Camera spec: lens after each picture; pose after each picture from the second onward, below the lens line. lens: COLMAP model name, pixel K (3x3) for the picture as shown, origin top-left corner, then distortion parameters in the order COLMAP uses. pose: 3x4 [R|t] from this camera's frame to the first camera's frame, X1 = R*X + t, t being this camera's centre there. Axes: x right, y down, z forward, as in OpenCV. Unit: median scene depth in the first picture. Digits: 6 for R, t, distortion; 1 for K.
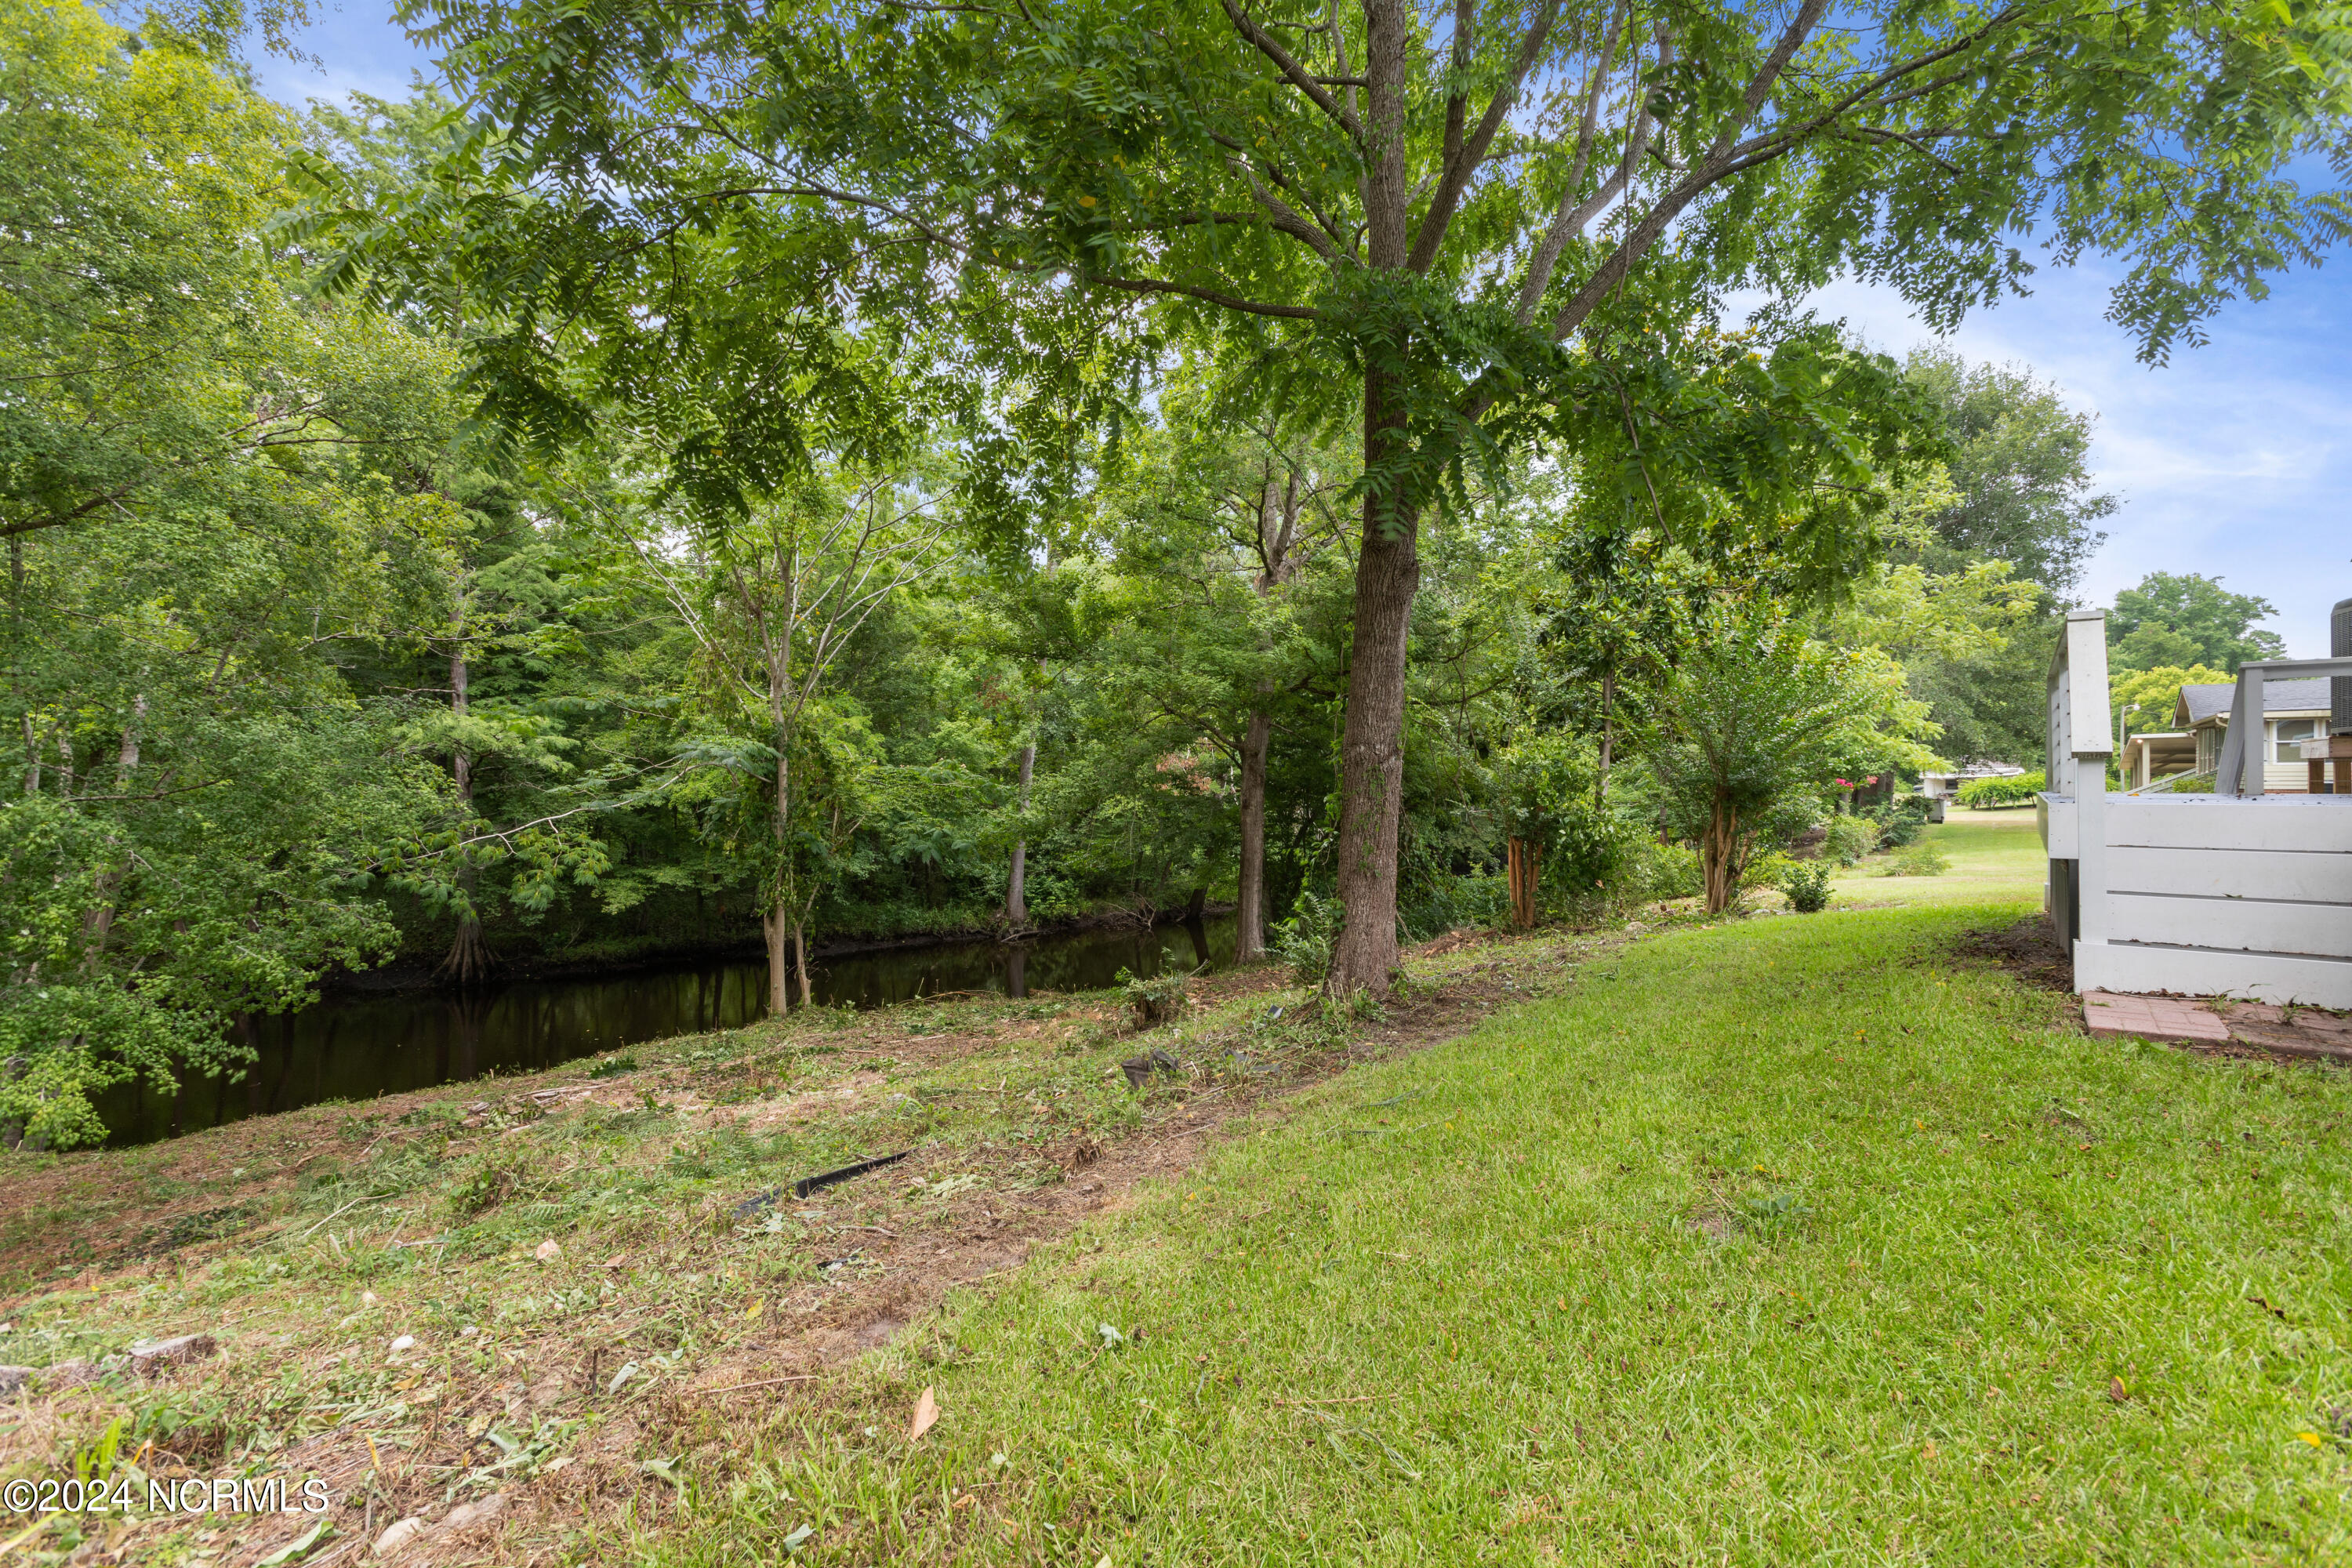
lens RADIAL K [[1066.1, 0, 1176.4], [0, 1066.1, 782.8], [0, 0, 1]] dist [-0.001169, -0.000035]
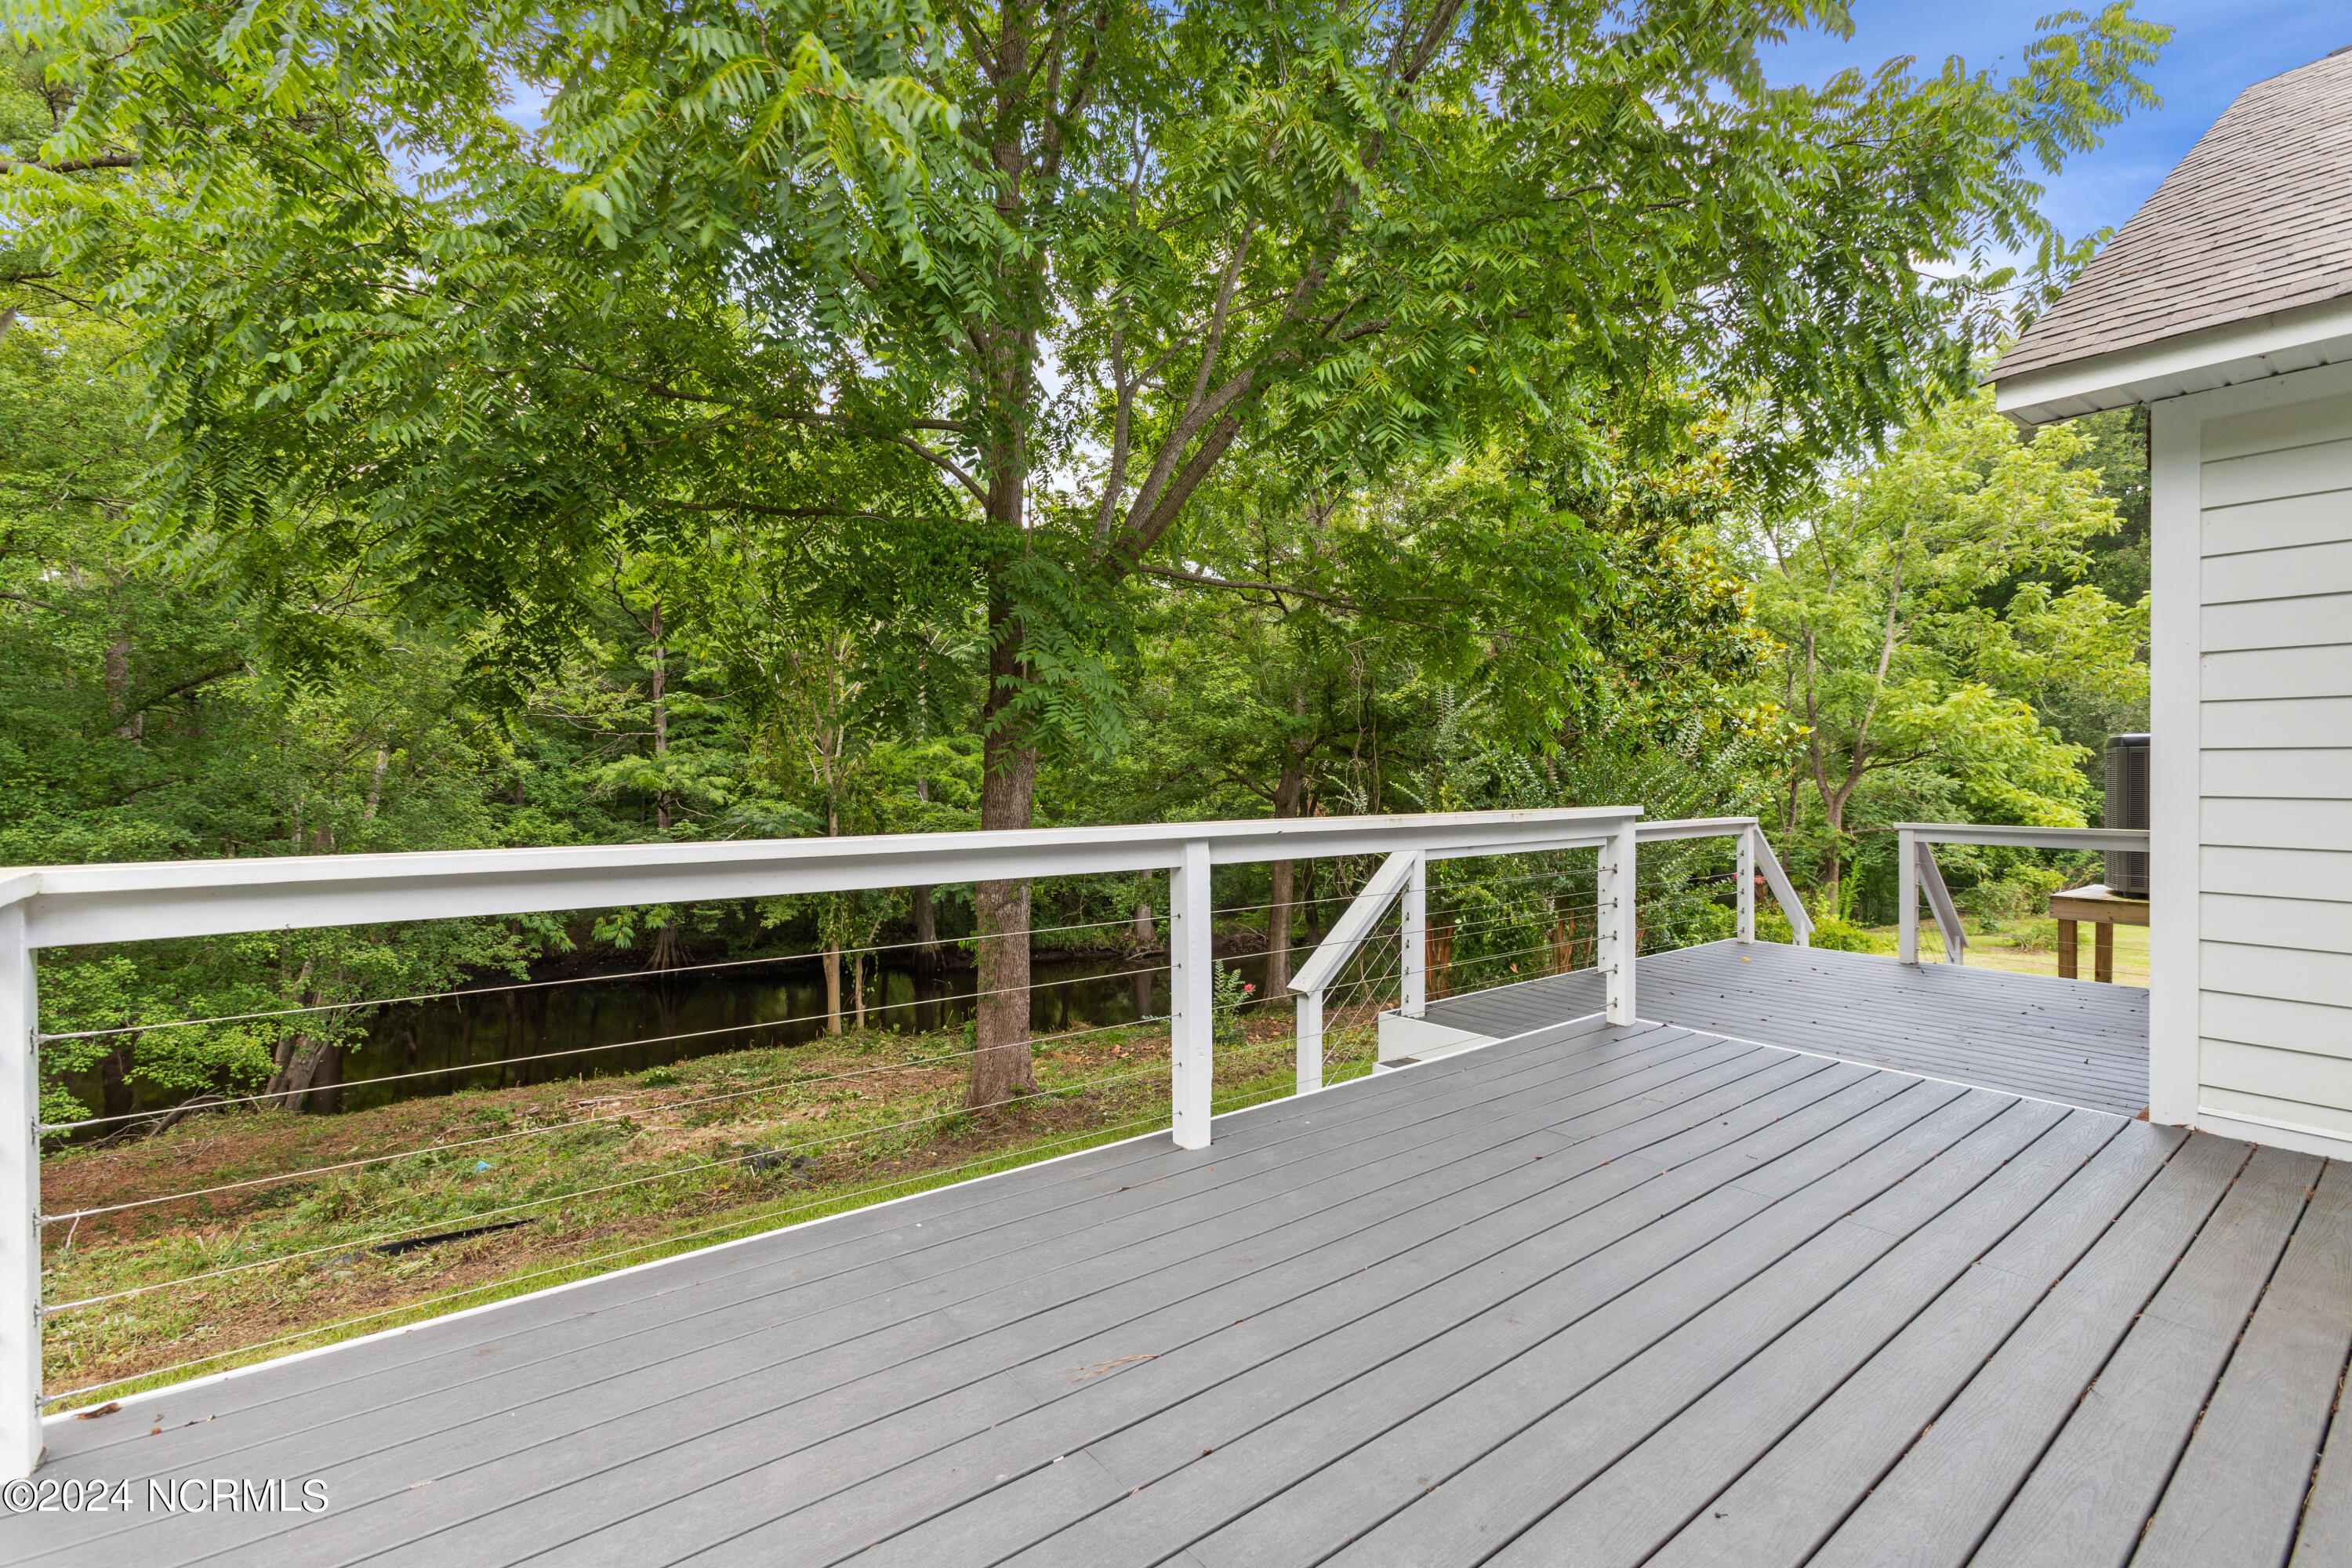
lens RADIAL K [[1066.1, 0, 1173.2], [0, 1066.1, 778.5], [0, 0, 1]] dist [-0.001169, -0.000035]
pose [[0.971681, 0.005769, -0.236226, 0.240671], [-0.006253, 0.999980, -0.001298, -0.056493], [0.236213, 0.002738, 0.971697, -0.019494]]
